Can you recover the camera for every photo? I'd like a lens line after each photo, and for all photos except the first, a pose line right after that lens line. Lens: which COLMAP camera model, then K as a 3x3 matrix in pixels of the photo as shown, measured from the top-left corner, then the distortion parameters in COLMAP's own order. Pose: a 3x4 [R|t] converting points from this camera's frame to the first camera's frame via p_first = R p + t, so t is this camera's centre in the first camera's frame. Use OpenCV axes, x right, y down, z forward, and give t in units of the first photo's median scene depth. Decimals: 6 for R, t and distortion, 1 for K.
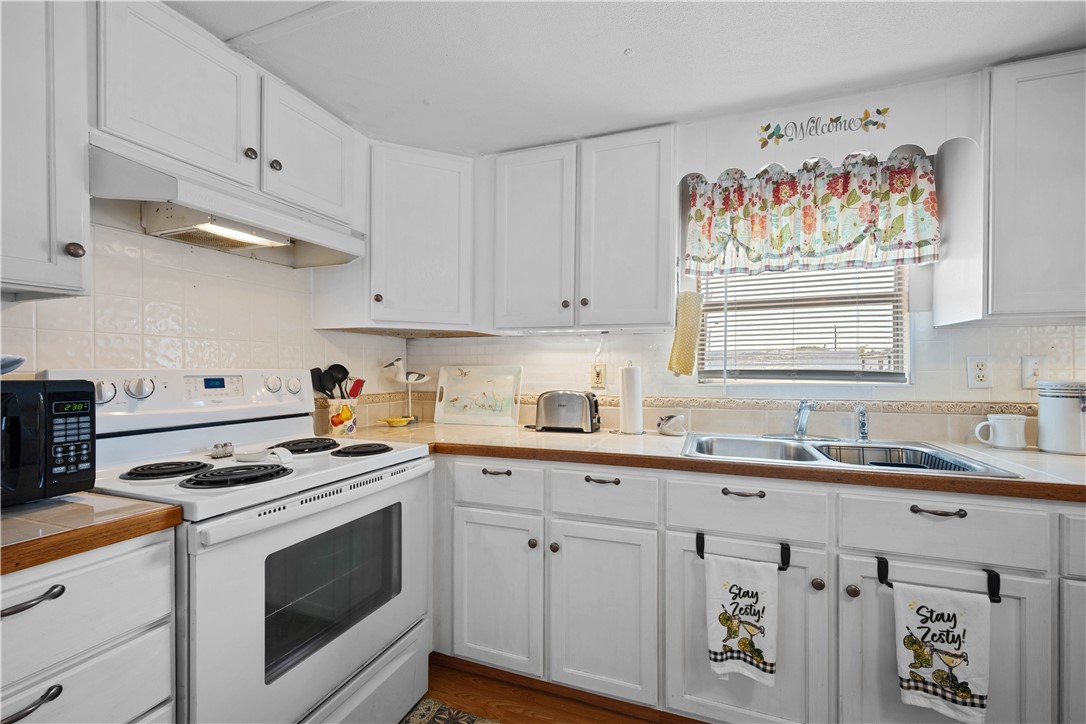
lens RADIAL K [[431.2, 0, 549.9], [0, 431.2, 370.7], [0, 0, 1]] dist [0.000255, -0.000179]
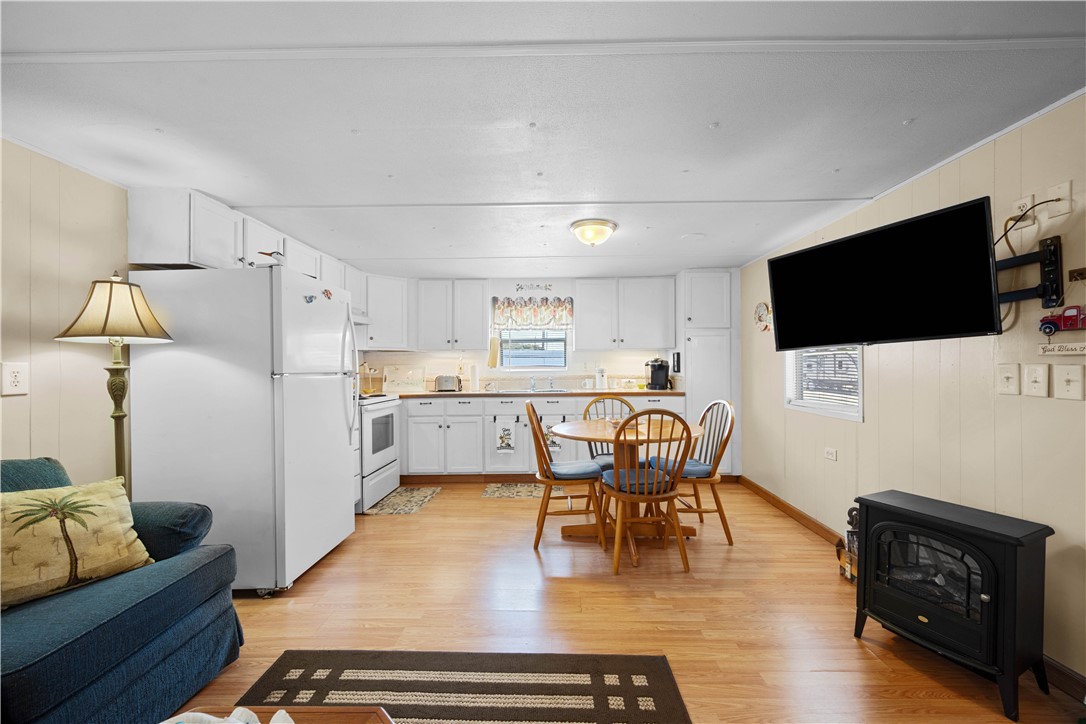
lens RADIAL K [[431.2, 0, 548.3], [0, 431.2, 365.1], [0, 0, 1]] dist [0.000255, -0.000179]
pose [[0.943363, -0.009529, 0.331626, -0.296515], [0.011822, 0.999918, -0.004896, 0.010862], [-0.331552, 0.008539, 0.943398, -1.880487]]
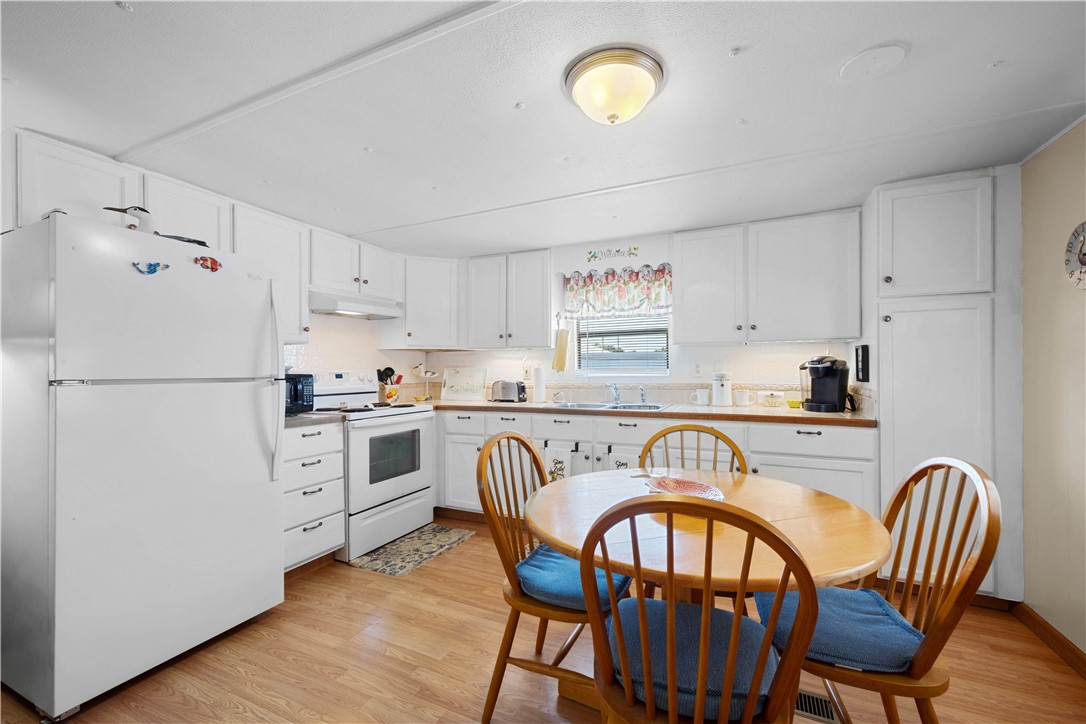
lens RADIAL K [[431.2, 0, 549.4], [0, 431.2, 368.6], [0, 0, 1]] dist [0.000255, -0.000179]
pose [[0.997526, -0.006919, -0.069955, 0.446084], [0.006543, 0.999963, -0.005601, 0.008103], [0.069991, 0.005130, 0.997534, -1.087443]]
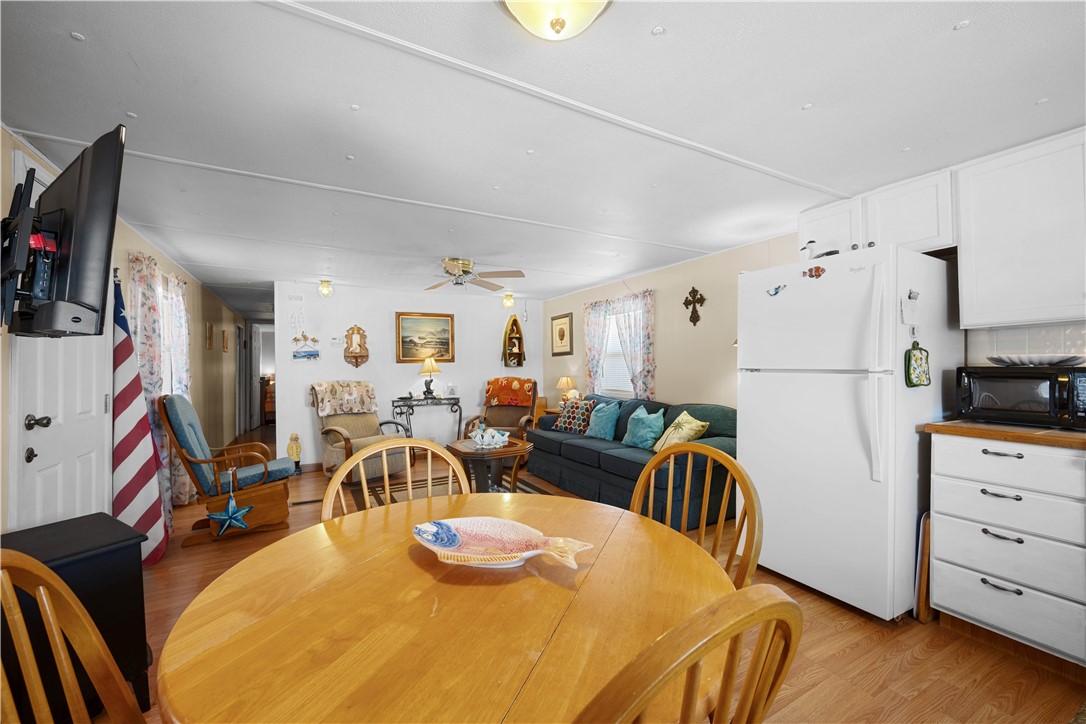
lens RADIAL K [[431.2, 0, 552.5], [0, 431.2, 365.7], [0, 0, 1]] dist [0.000255, -0.000179]
pose [[-0.650090, 0.001548, -0.759855, 1.044313], [0.000076, 0.999998, 0.001973, 0.007611], [0.759857, 0.001225, -0.650089, 0.271438]]
